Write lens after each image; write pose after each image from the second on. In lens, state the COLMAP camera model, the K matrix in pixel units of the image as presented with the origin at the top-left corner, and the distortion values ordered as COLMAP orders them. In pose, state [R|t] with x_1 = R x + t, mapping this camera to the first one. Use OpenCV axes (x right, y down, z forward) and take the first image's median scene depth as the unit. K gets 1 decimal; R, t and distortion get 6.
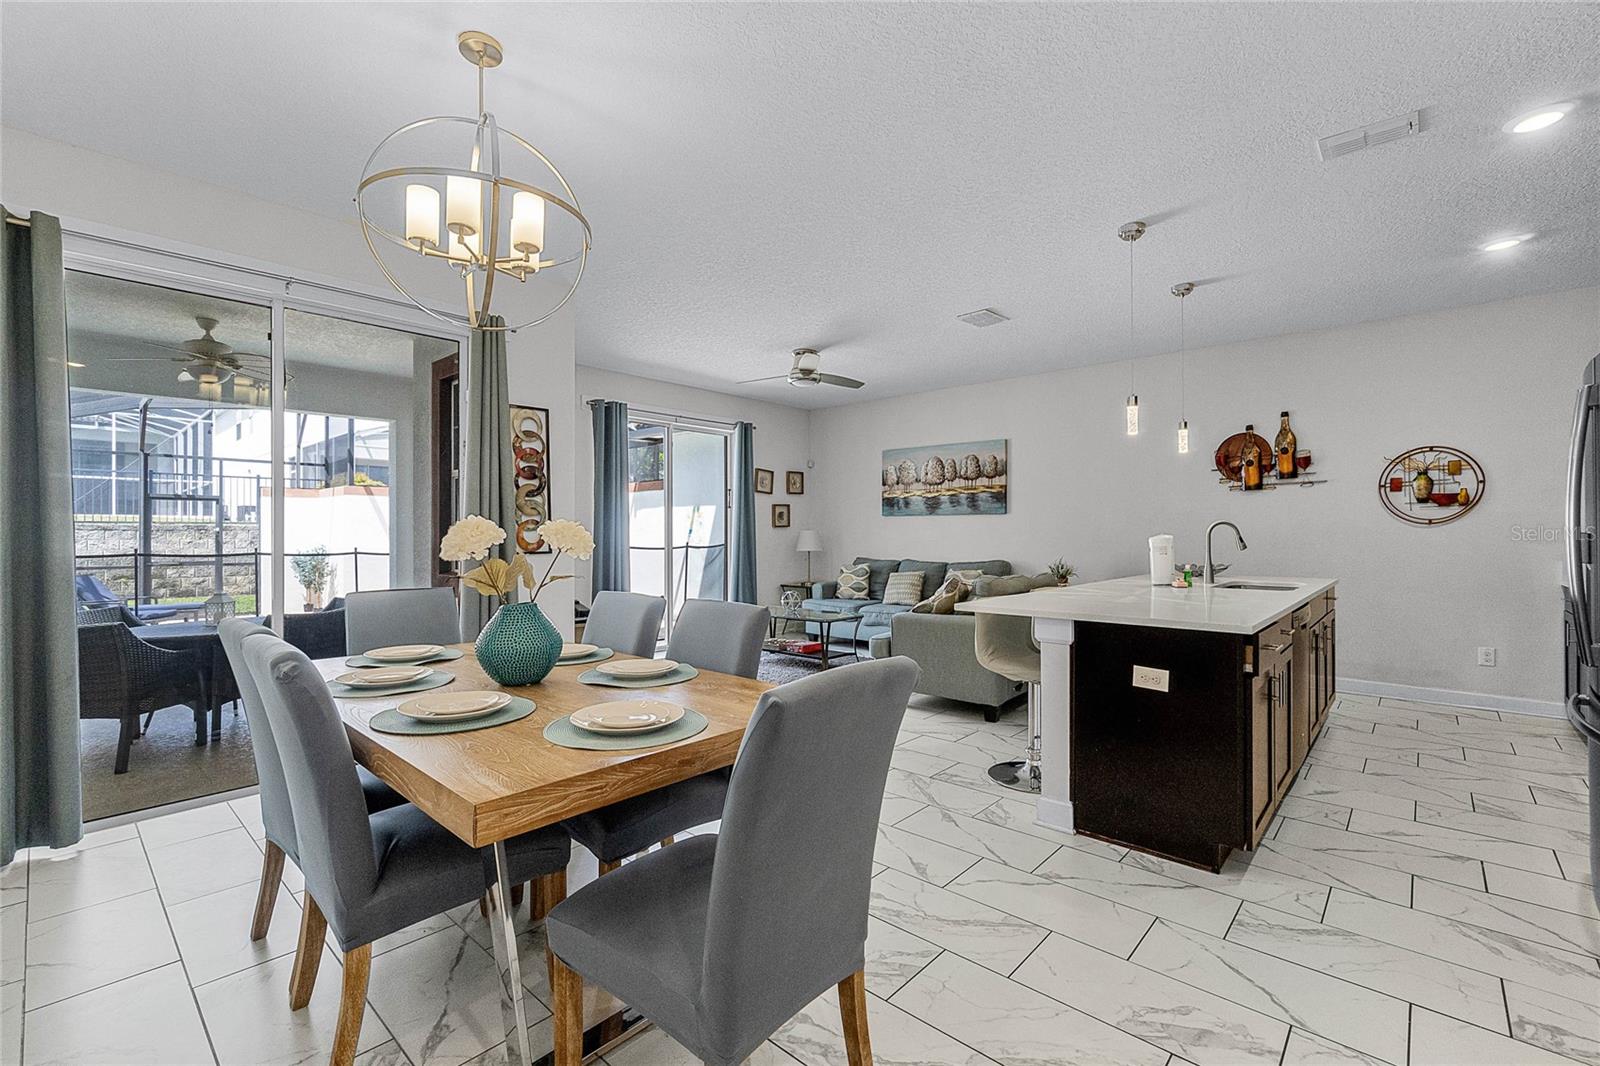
lens RADIAL K [[696.3, 0, 794.9], [0, 696.3, 528.0], [0, 0, 1]] dist [-0.000219, 0.000509]
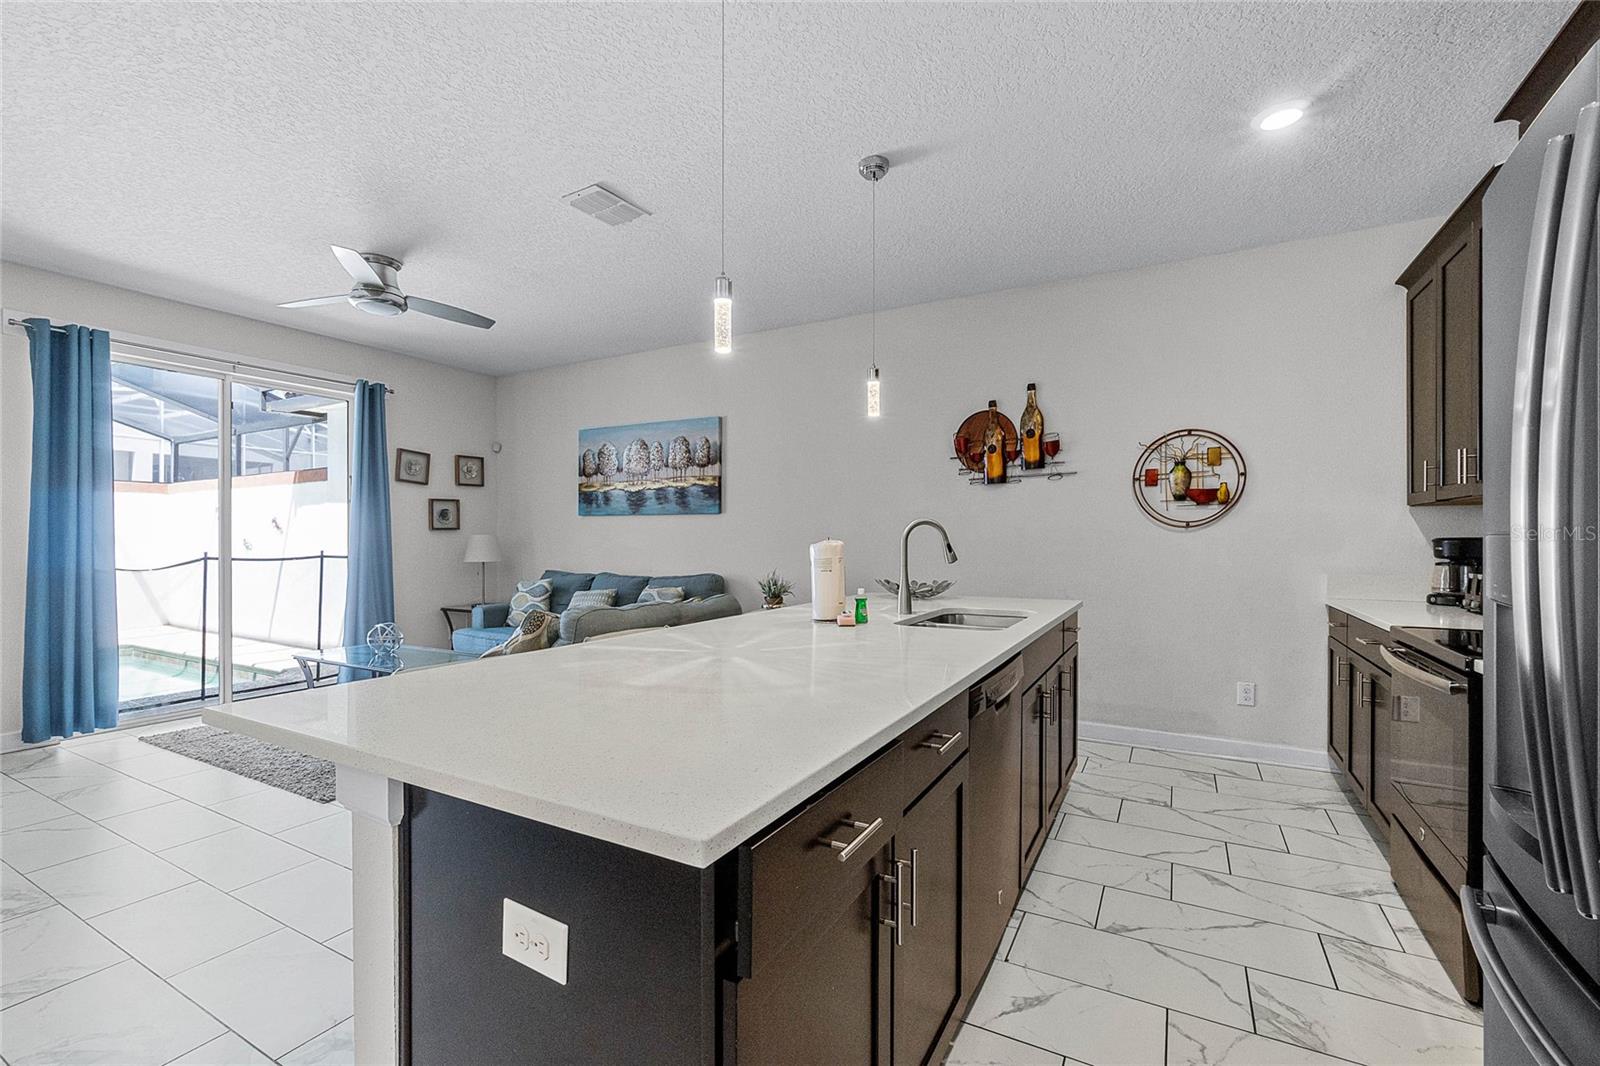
lens RADIAL K [[698.3, 0, 796.6], [0, 698.3, 536.3], [0, 0, 1]] dist [-0.001146, 0.000243]
pose [[0.973507, 0.002469, 0.228643, 0.208281], [-0.003175, 0.999991, 0.002719, 0.002515], [-0.228635, -0.003373, 0.973506, 0.230110]]
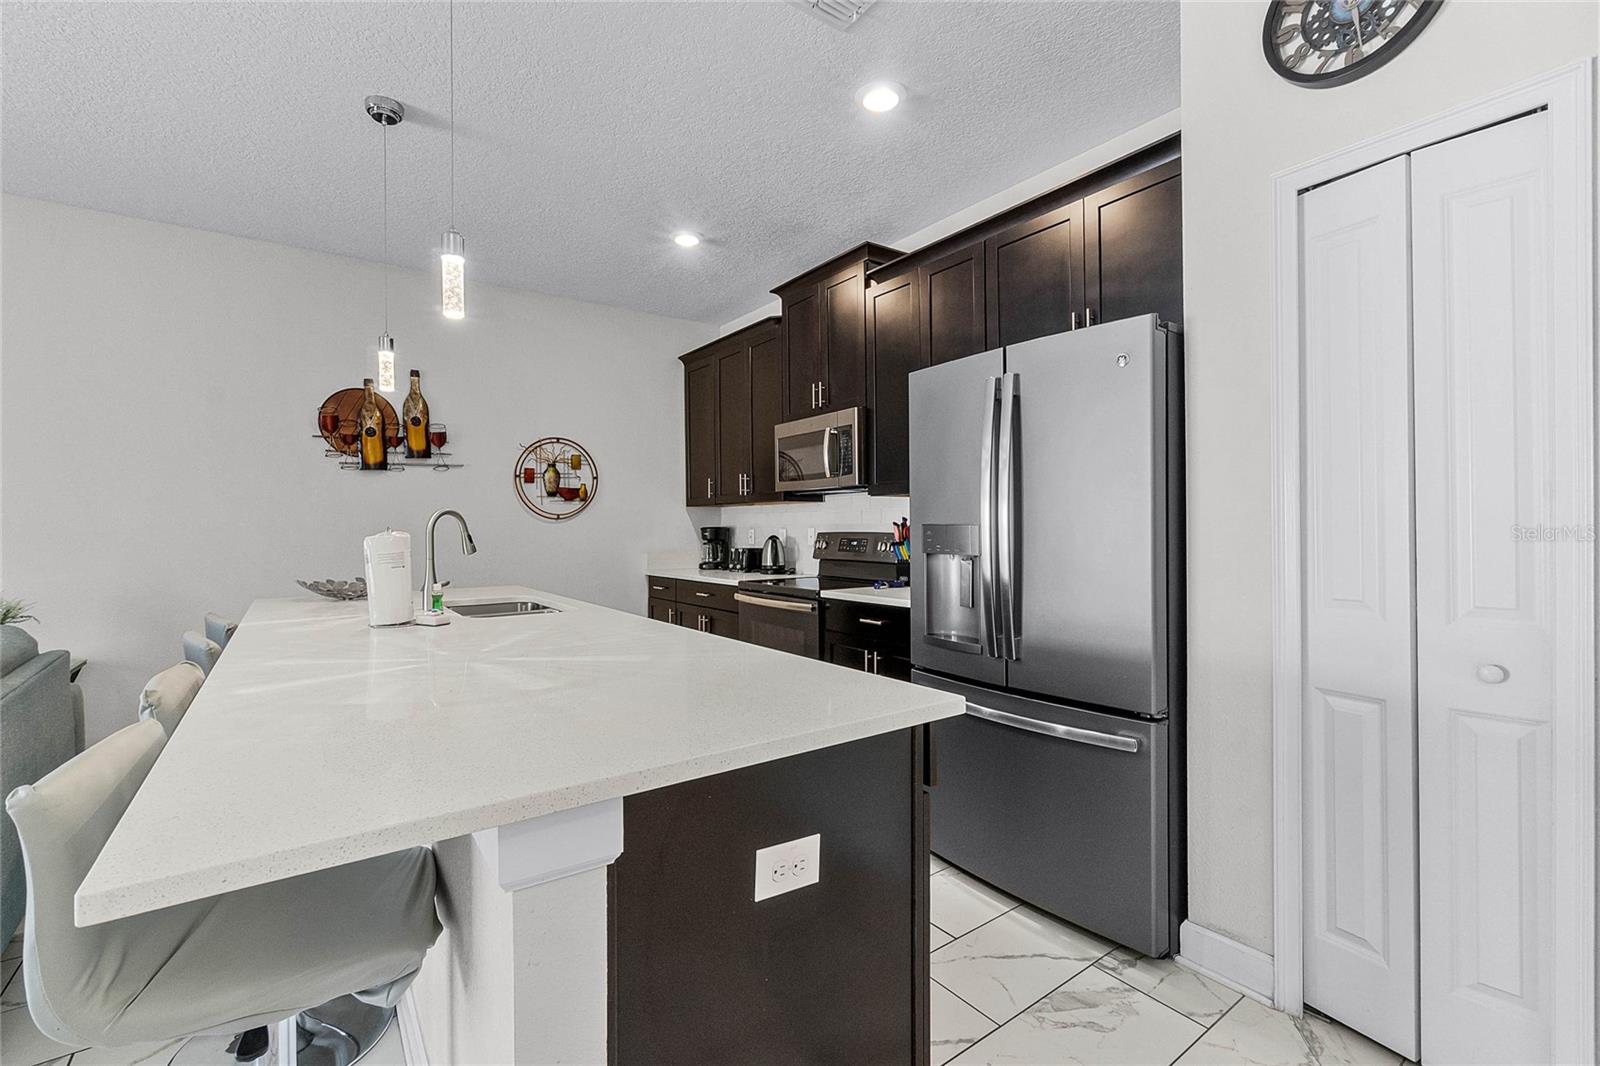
lens RADIAL K [[696.3, 0, 794.9], [0, 696.3, 528.0], [0, 0, 1]] dist [-0.000219, 0.000509]
pose [[0.209292, -0.001864, 0.977851, 0.034752], [-0.001968, 0.999995, 0.002327, 0.002493], [-0.977851, -0.002412, 0.209287, 0.337091]]
